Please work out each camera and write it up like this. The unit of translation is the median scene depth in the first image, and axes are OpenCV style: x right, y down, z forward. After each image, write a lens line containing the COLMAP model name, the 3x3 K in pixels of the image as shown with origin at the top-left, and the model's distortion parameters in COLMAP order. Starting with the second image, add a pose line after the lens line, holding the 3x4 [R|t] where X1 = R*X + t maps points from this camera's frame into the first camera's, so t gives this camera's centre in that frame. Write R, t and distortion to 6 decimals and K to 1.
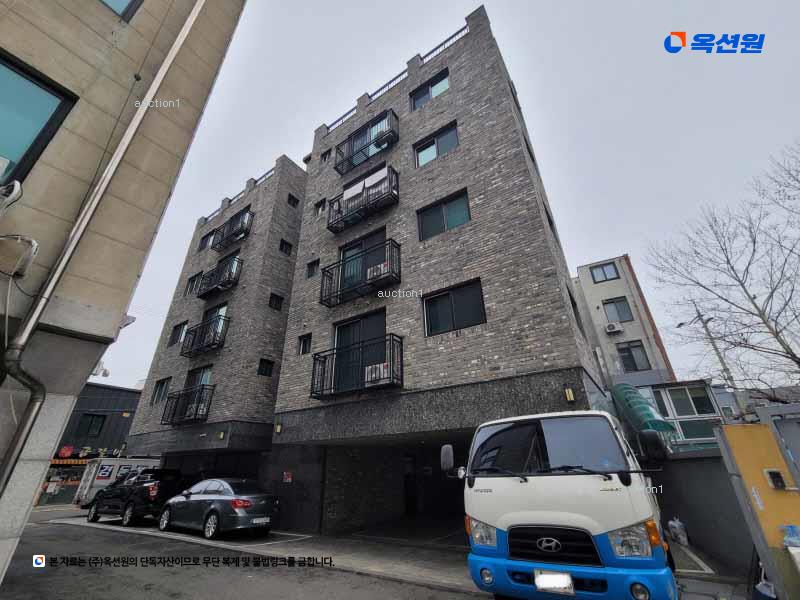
lens RADIAL K [[317.3, 0, 400.8], [0, 317.3, 297.1], [0, 0, 1]] dist [-0.001080, 0.000026]
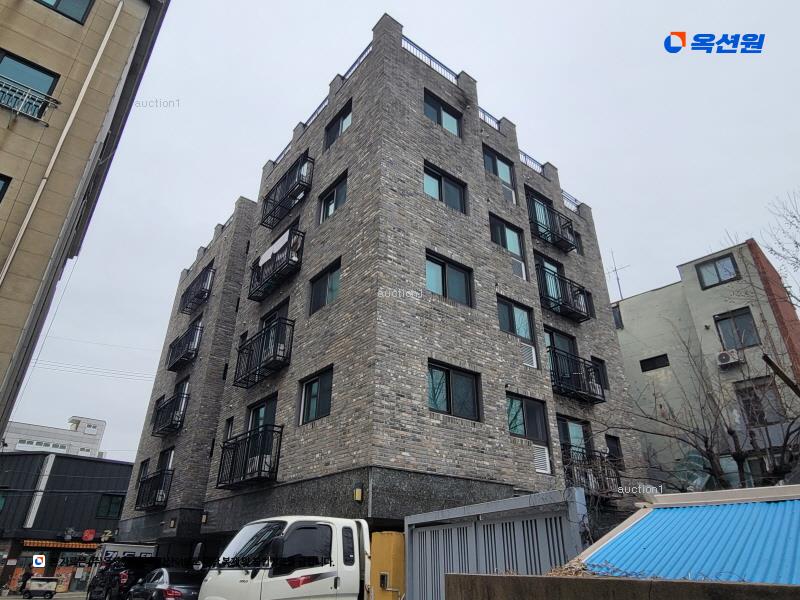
lens RADIAL K [[468.1, 0, 396.3], [0, 468.1, 303.0], [0, 0, 1]] dist [-0.002692, -0.004998]
pose [[0.960109, -0.111151, -0.256584, 0.507656], [0.107212, 0.993803, -0.029337, -0.113470], [0.258255, 0.000658, 0.966077, -0.194134]]
